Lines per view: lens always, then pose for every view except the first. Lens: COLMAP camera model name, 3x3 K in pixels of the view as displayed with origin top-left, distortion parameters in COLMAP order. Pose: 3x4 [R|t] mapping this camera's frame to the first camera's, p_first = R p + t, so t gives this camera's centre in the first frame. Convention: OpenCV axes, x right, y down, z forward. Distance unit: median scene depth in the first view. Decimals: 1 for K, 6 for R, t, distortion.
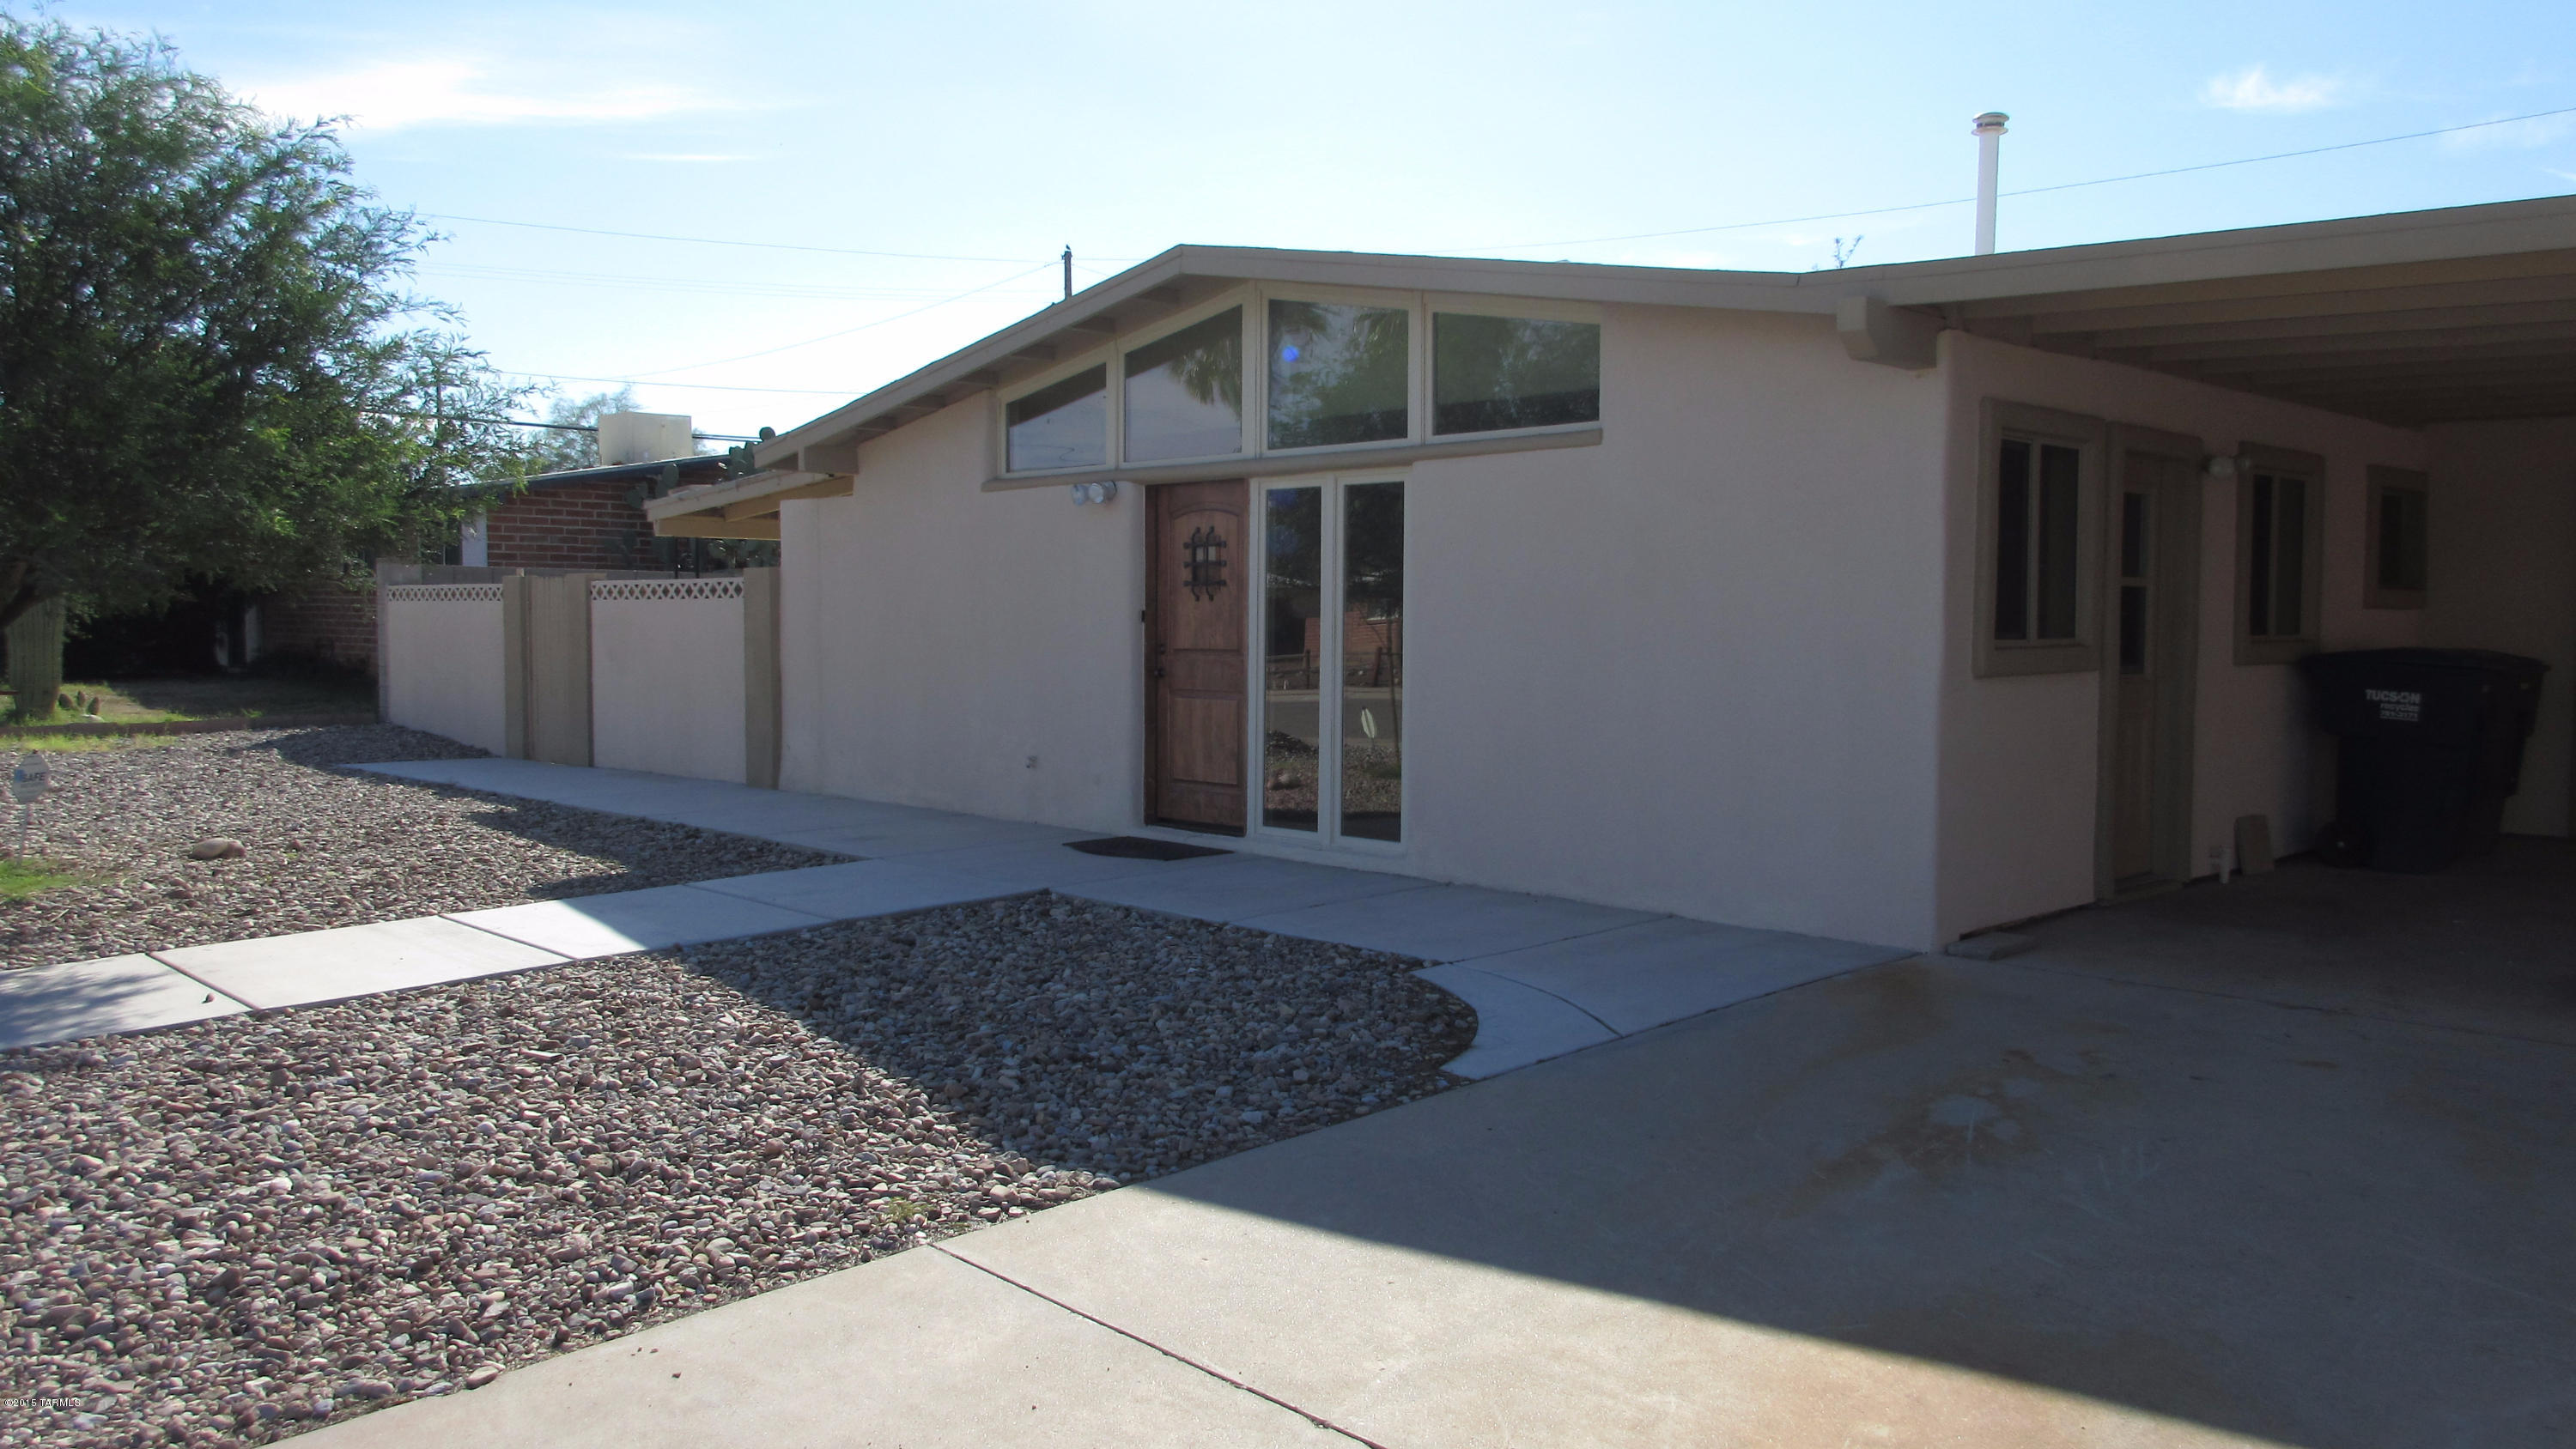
lens RADIAL K [[1913.2, 0, 1284.1], [0, 1913.2, 724.6], [0, 0, 1]] dist [-0.008320, 0.006401]
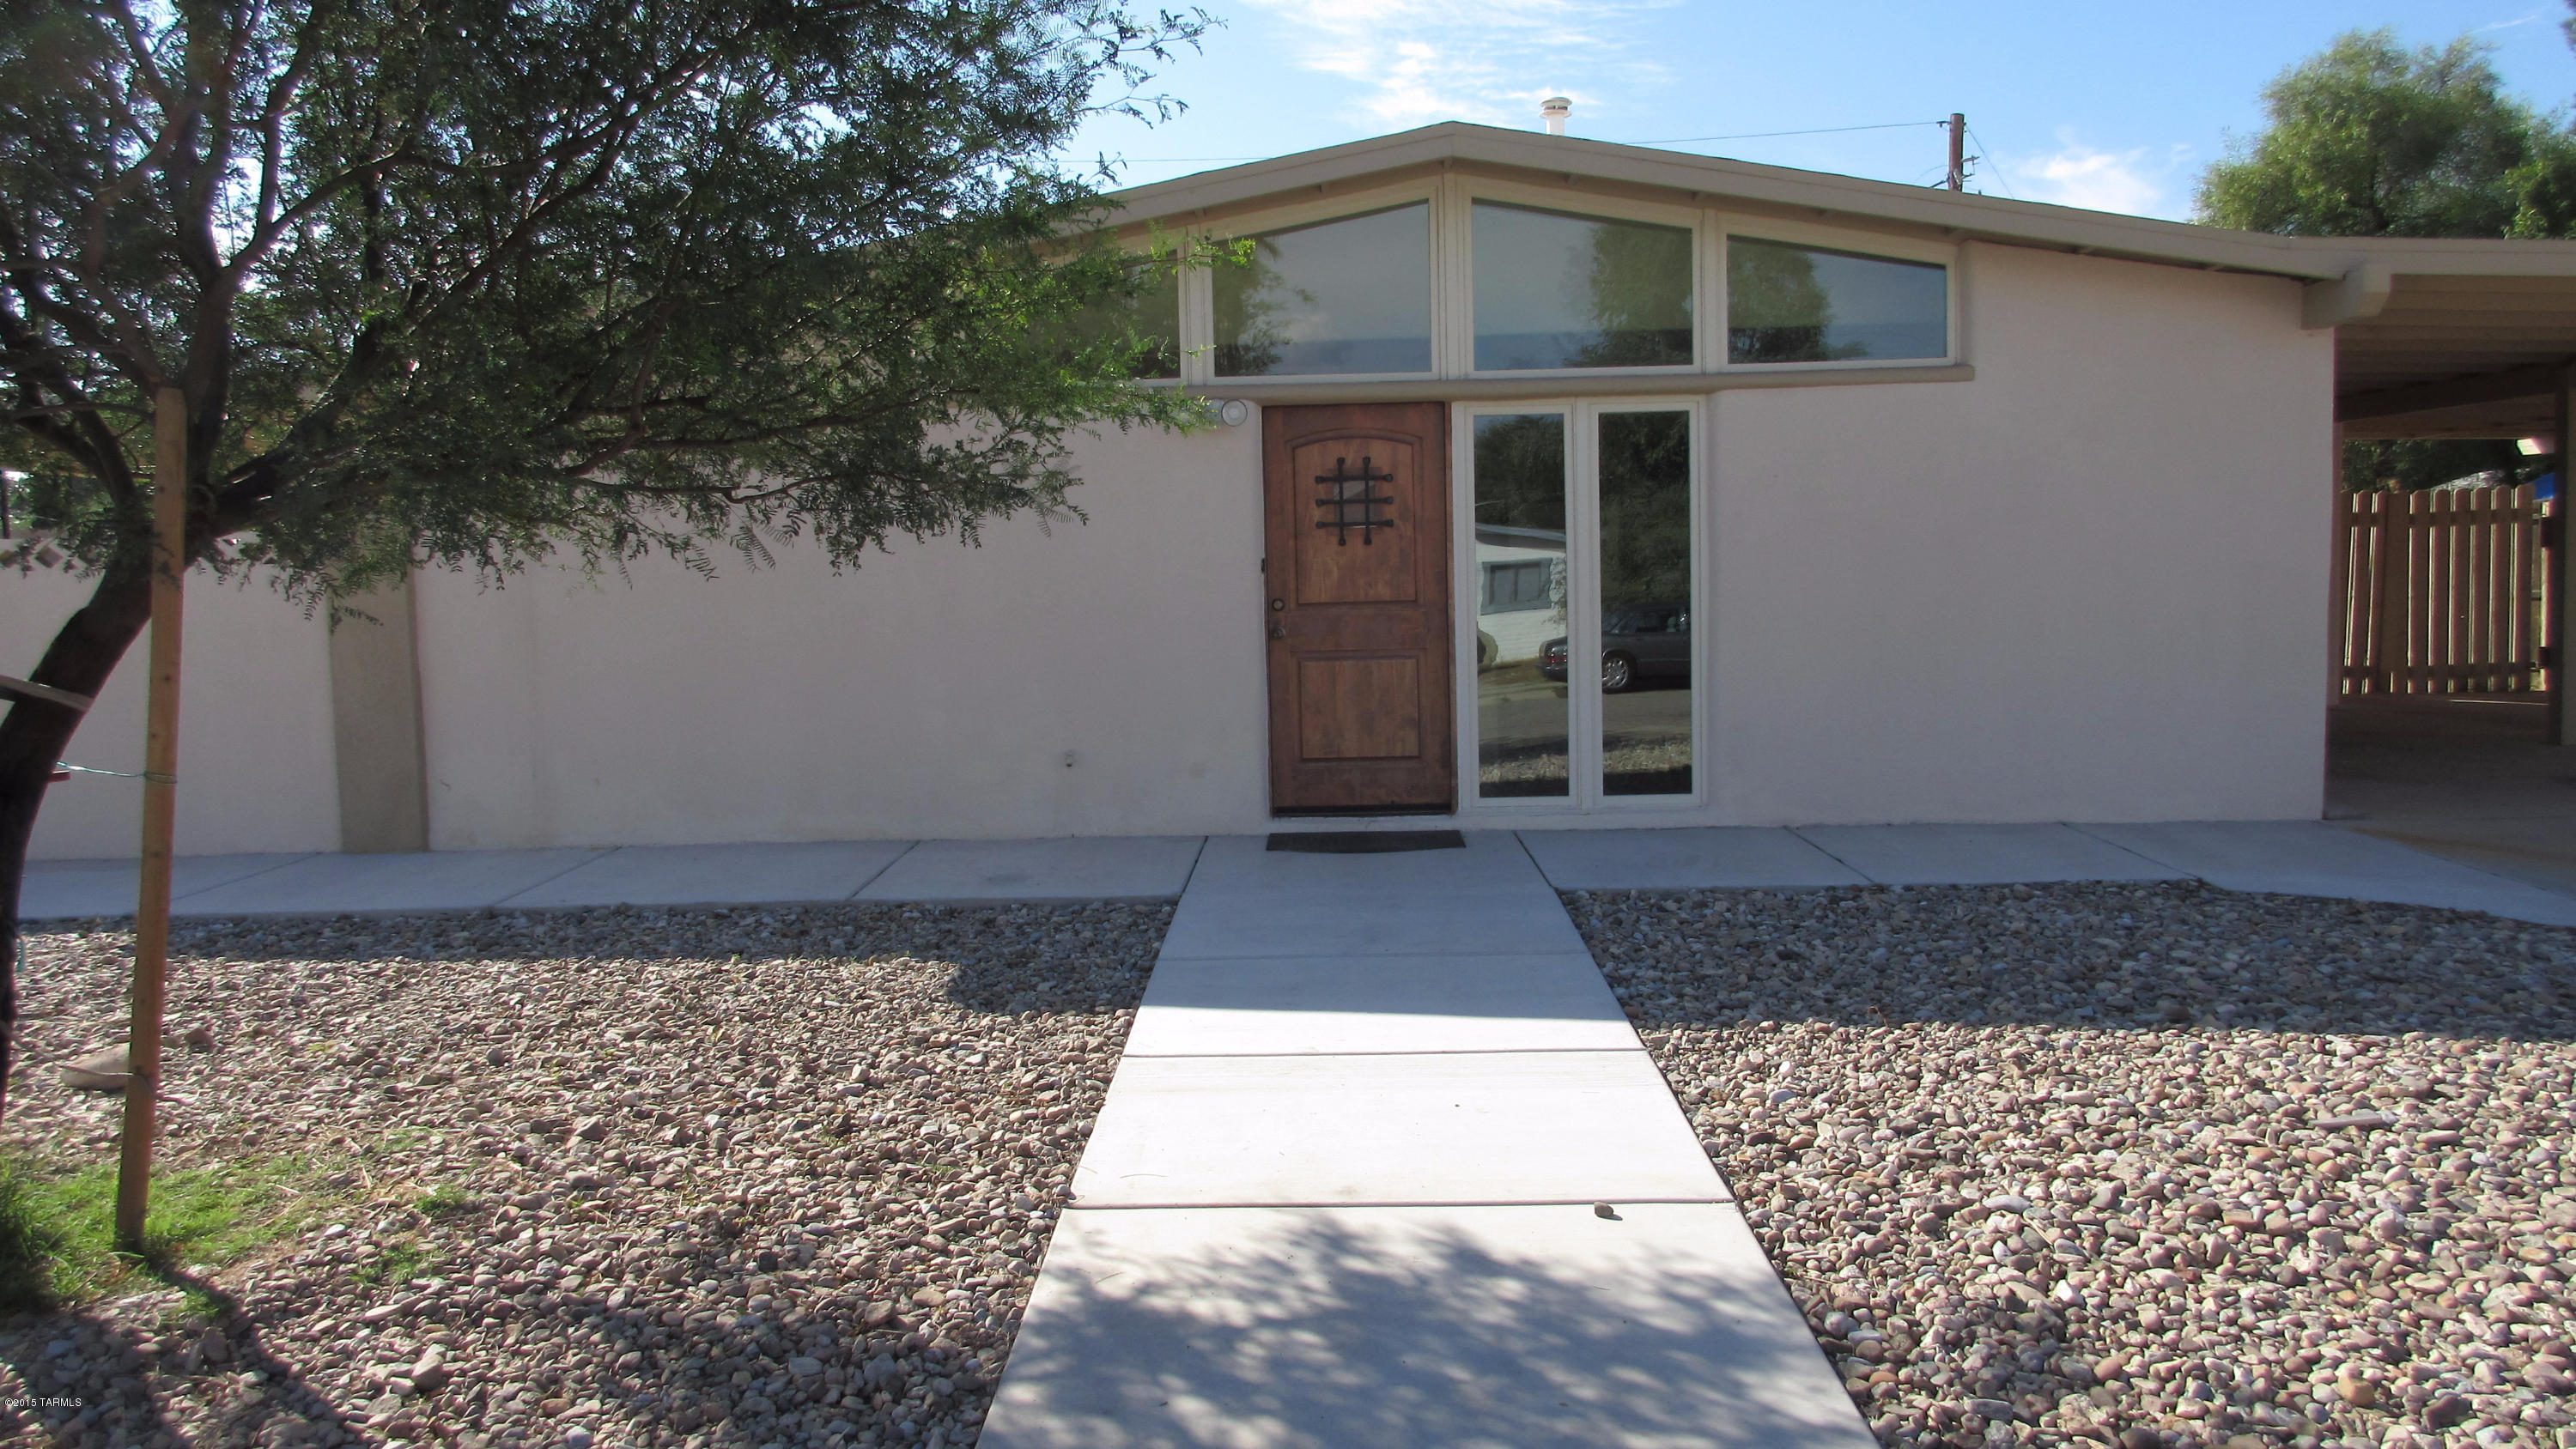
lens RADIAL K [[1913.2, 0, 1283.1], [0, 1913.2, 718.4], [0, 0, 1]] dist [-0.008320, 0.006401]
pose [[0.708825, -0.080476, 0.700779, -0.758321], [0.066417, 0.996671, 0.047277, -0.034458], [-0.702251, 0.013032, 0.711811, 0.476760]]
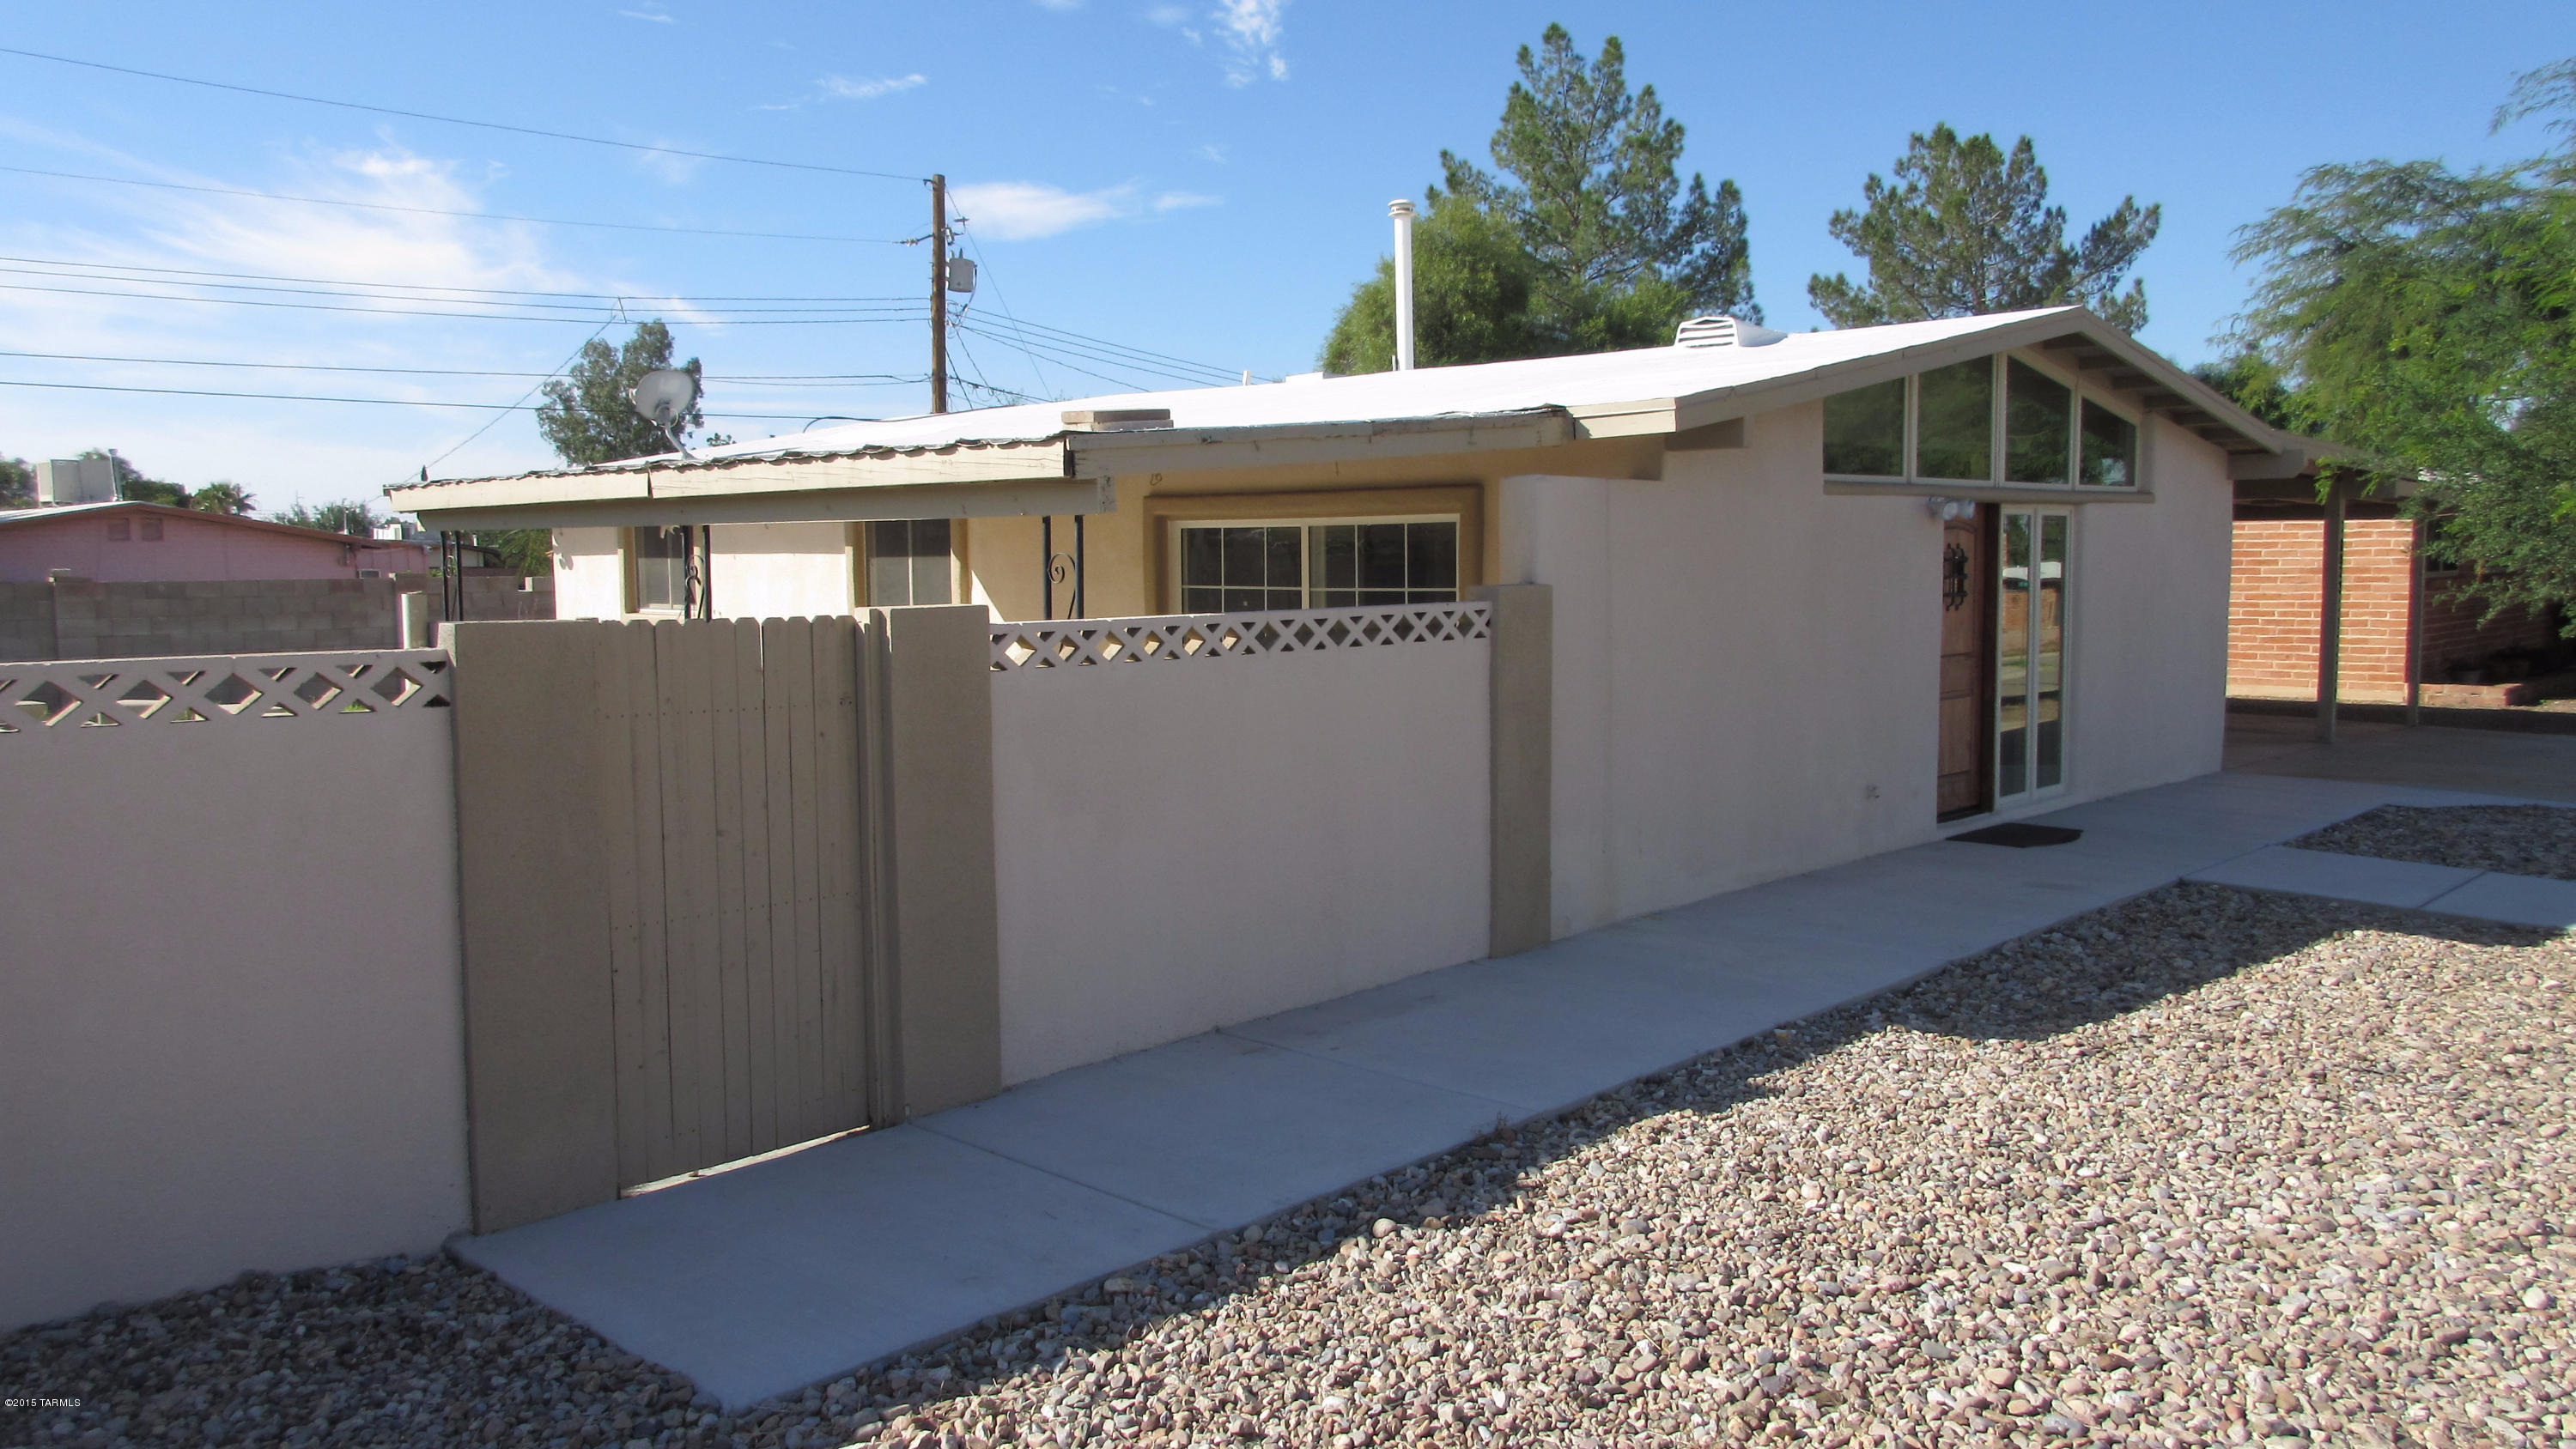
lens RADIAL K [[1913.2, 0, 1296.7], [0, 1913.2, 722.6], [0, 0, 1]] dist [-0.008320, 0.006401]
pose [[-0.053060, -0.098842, 0.993688, -1.279523], [0.060004, 0.992976, 0.101975, -0.154733], [-0.996787, 0.065036, -0.046756, 1.631873]]
